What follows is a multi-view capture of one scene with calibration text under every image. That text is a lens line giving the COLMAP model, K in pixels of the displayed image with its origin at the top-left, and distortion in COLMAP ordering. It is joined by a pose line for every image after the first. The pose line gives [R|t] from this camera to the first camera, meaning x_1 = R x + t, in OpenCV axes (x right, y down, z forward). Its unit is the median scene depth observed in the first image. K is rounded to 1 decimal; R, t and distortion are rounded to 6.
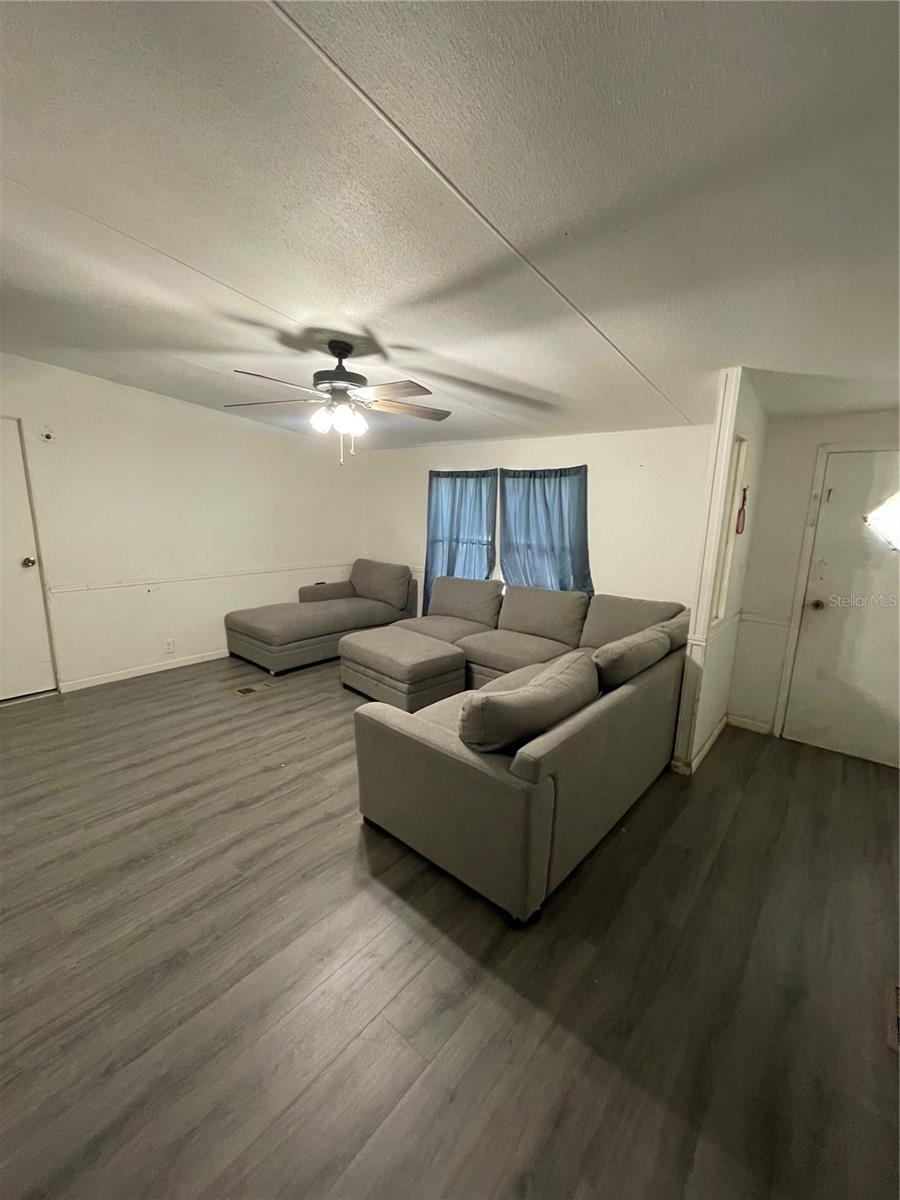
lens RADIAL K [[482.6, 0, 449.7], [0, 482.6, 601.6], [0, 0, 1]] dist [-0.003626, 0.000864]
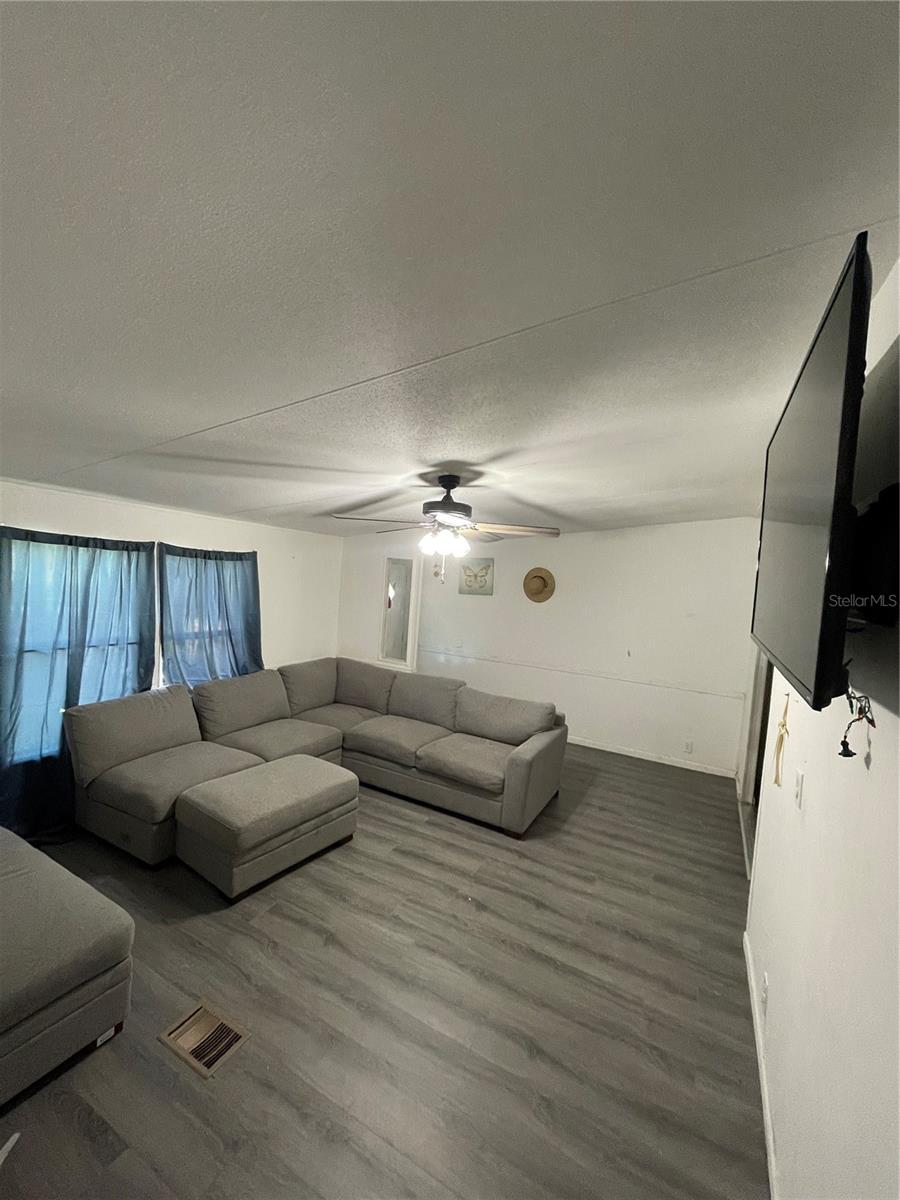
lens RADIAL K [[482.6, 0, 453.1], [0, 482.6, 600.1], [0, 0, 1]] dist [-0.003626, 0.000864]
pose [[-0.211719, -0.080134, 0.974040, -1.240529], [0.115940, 0.987536, 0.106445, -0.349742], [-0.970429, 0.135466, -0.199789, 1.171147]]
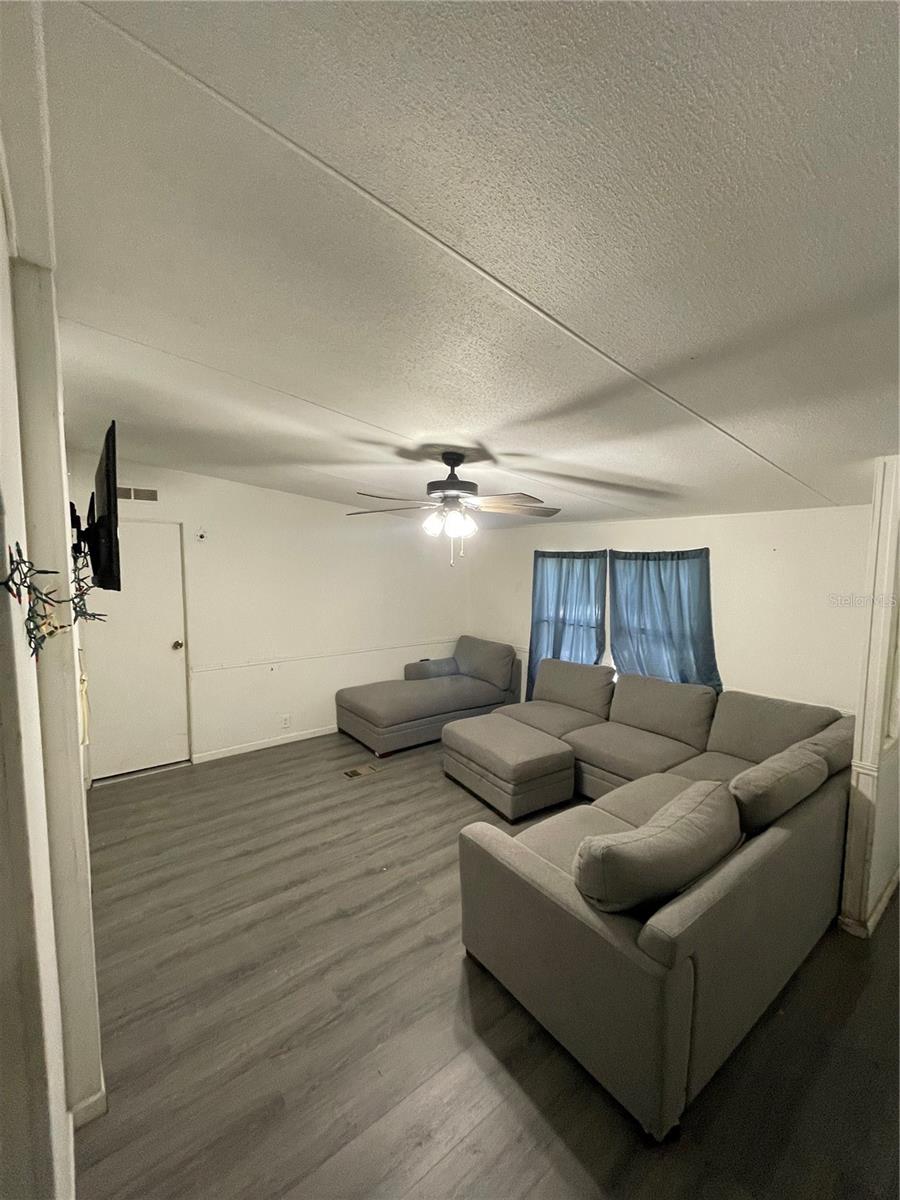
lens RADIAL K [[482.6, 0, 450.1], [0, 482.6, 601.8], [0, 0, 1]] dist [-0.003626, 0.000864]
pose [[0.978949, 0.001229, -0.204100, -0.017774], [-0.024841, 0.993265, -0.113171, -0.092470], [0.202586, 0.115859, 0.972387, 0.016201]]
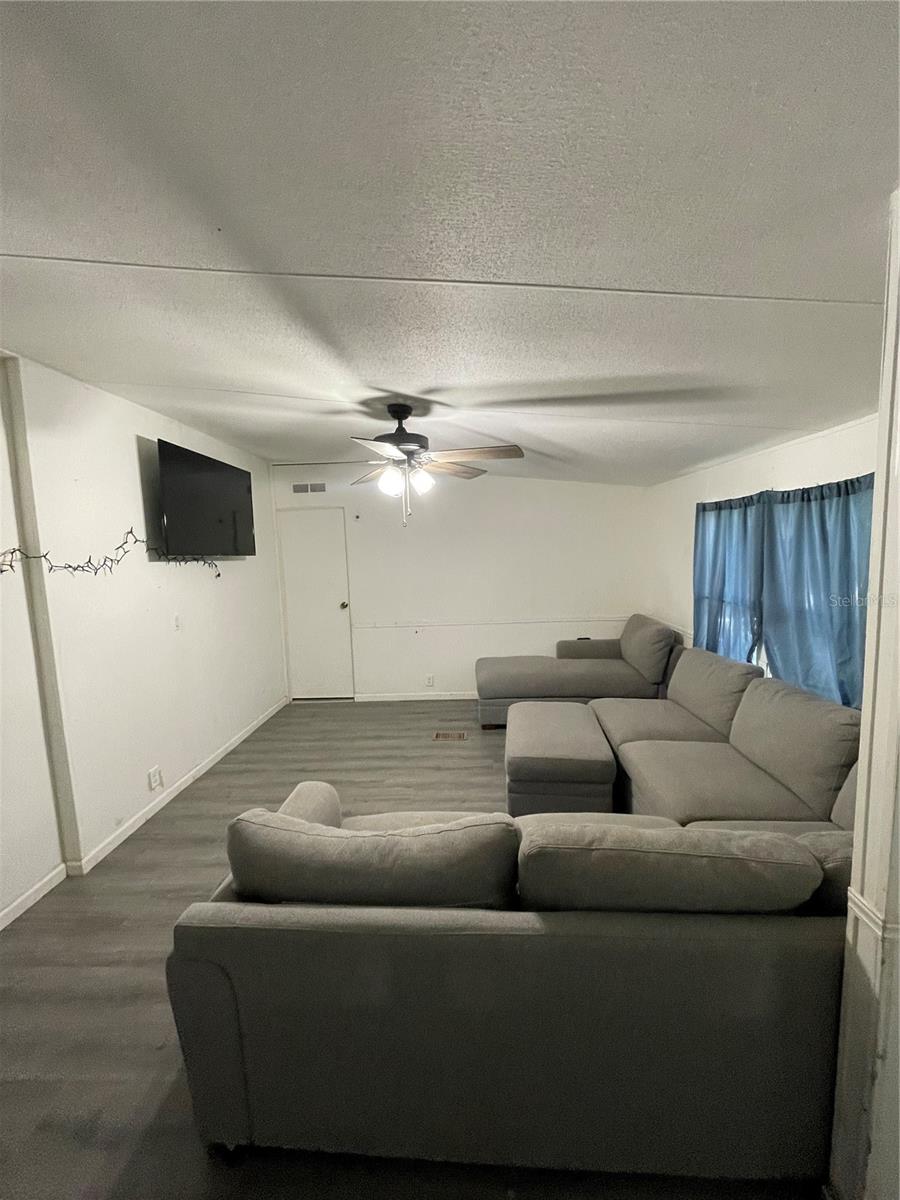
lens RADIAL K [[482.6, 0, 450.4], [0, 482.6, 600.6], [0, 0, 1]] dist [-0.003626, 0.000864]
pose [[0.611241, 0.041707, -0.790345, 0.589553], [-0.103995, 0.994185, -0.027964, -0.116158], [0.784582, 0.099285, 0.612024, 0.485117]]
